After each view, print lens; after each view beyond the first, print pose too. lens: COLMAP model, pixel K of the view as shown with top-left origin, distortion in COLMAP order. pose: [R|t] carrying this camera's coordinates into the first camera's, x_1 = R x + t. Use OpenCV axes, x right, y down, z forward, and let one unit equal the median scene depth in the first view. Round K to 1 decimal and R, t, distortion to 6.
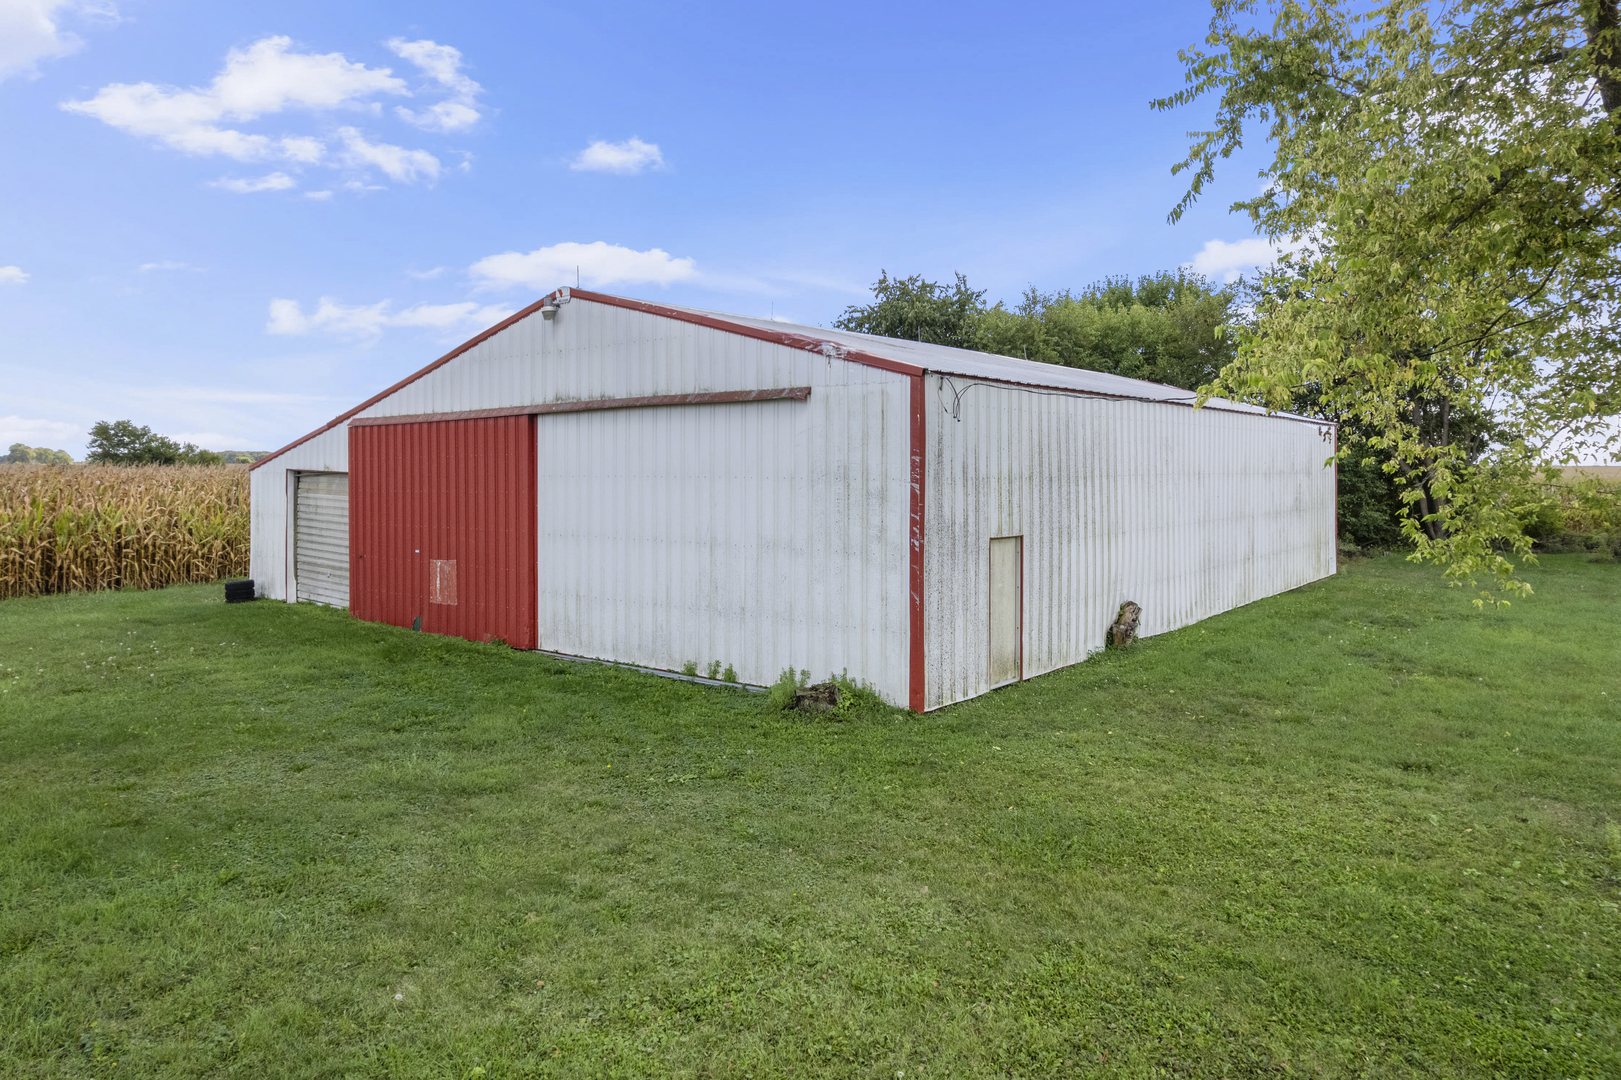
lens RADIAL K [[1038.6, 0, 865.0], [0, 1038.6, 544.8], [0, 0, 1]] dist [-0.061389, 0.051179]
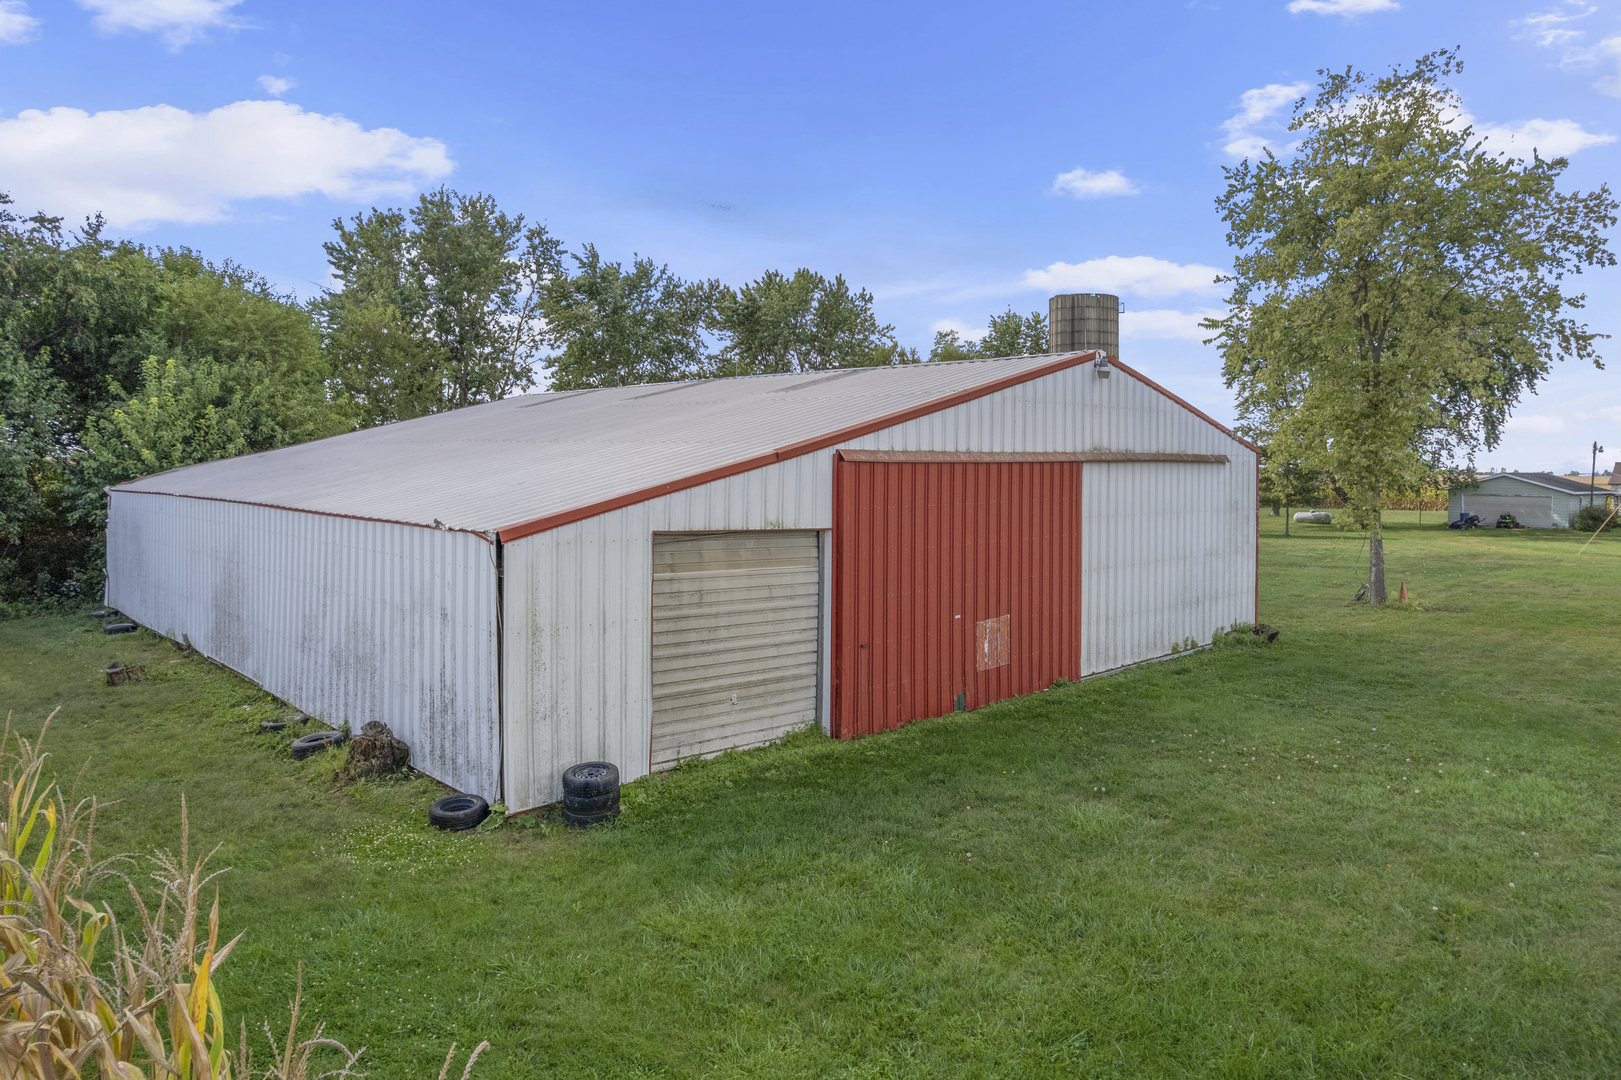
lens RADIAL K [[1038.6, 0, 808.1], [0, 1038.6, 541.1], [0, 0, 1]] dist [-0.061389, 0.051179]
pose [[0.173486, -0.072821, 0.982140, -1.561621], [0.066271, 0.995865, 0.062132, -0.140410], [-0.982604, 0.054308, 0.177595, 1.185956]]
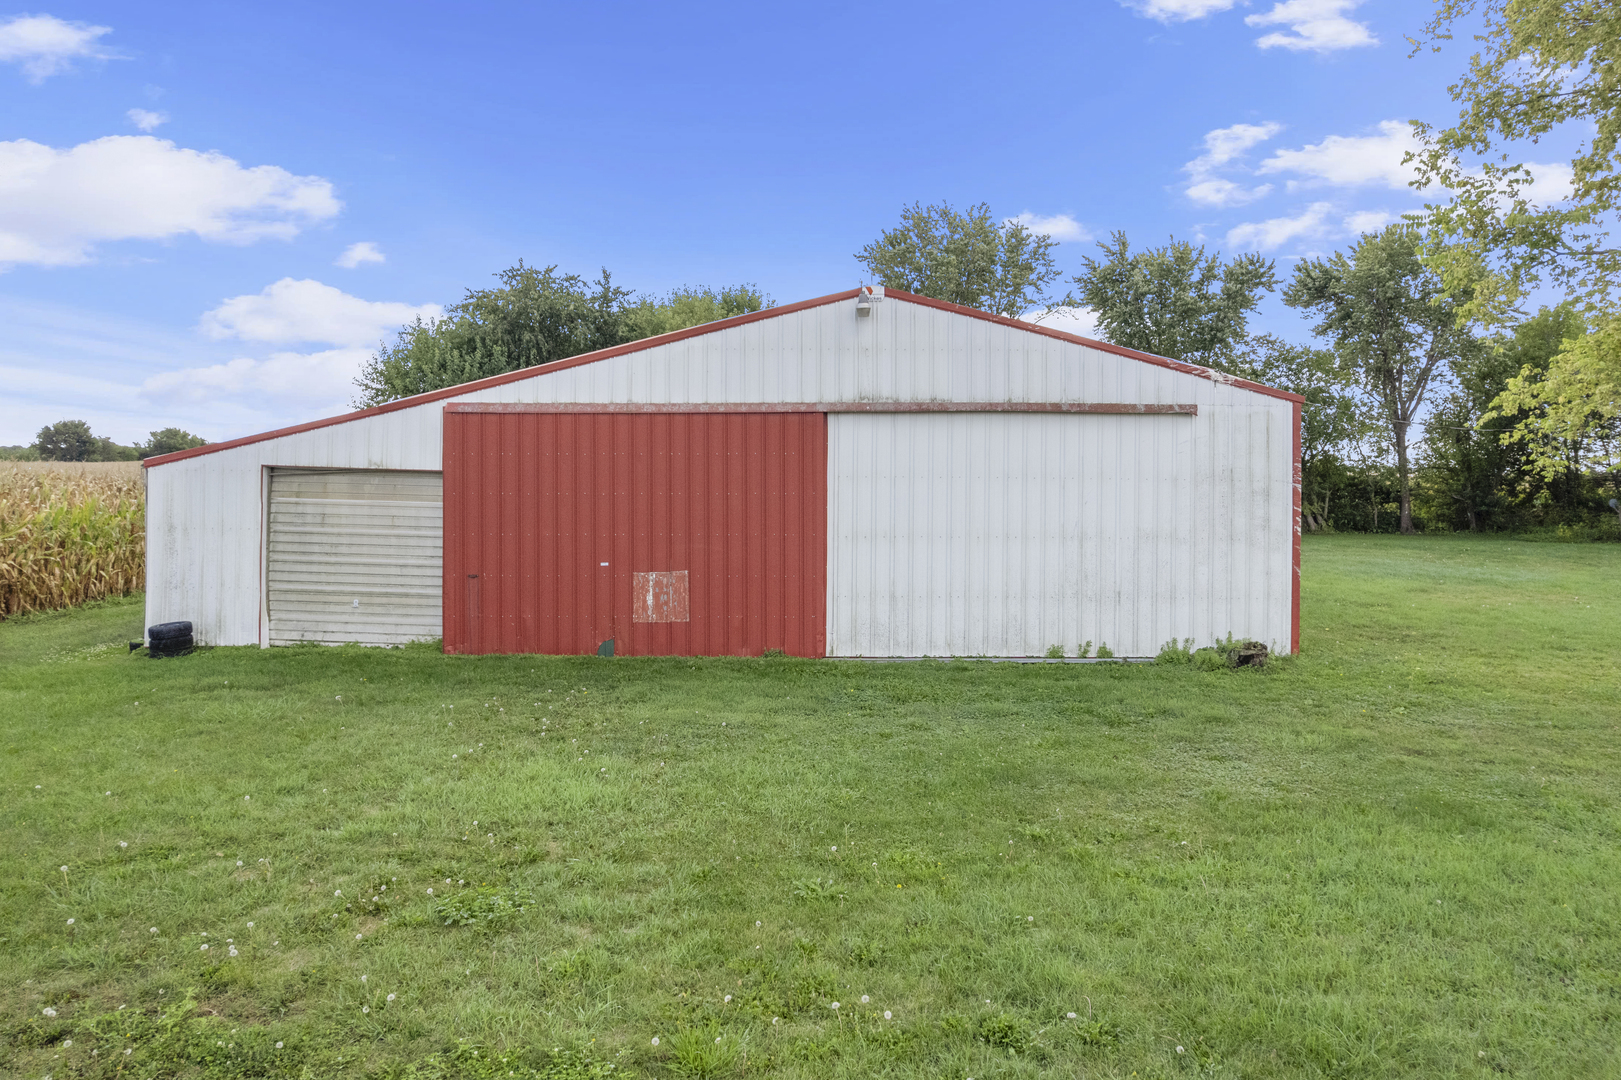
lens RADIAL K [[1038.6, 0, 809.2], [0, 1038.6, 531.3], [0, 0, 1]] dist [-0.061389, 0.051179]
pose [[0.802888, -0.030965, 0.595325, -0.991557], [0.037163, 0.999307, 0.001857, -0.019726], [-0.594970, 0.020633, 0.803483, 0.259319]]
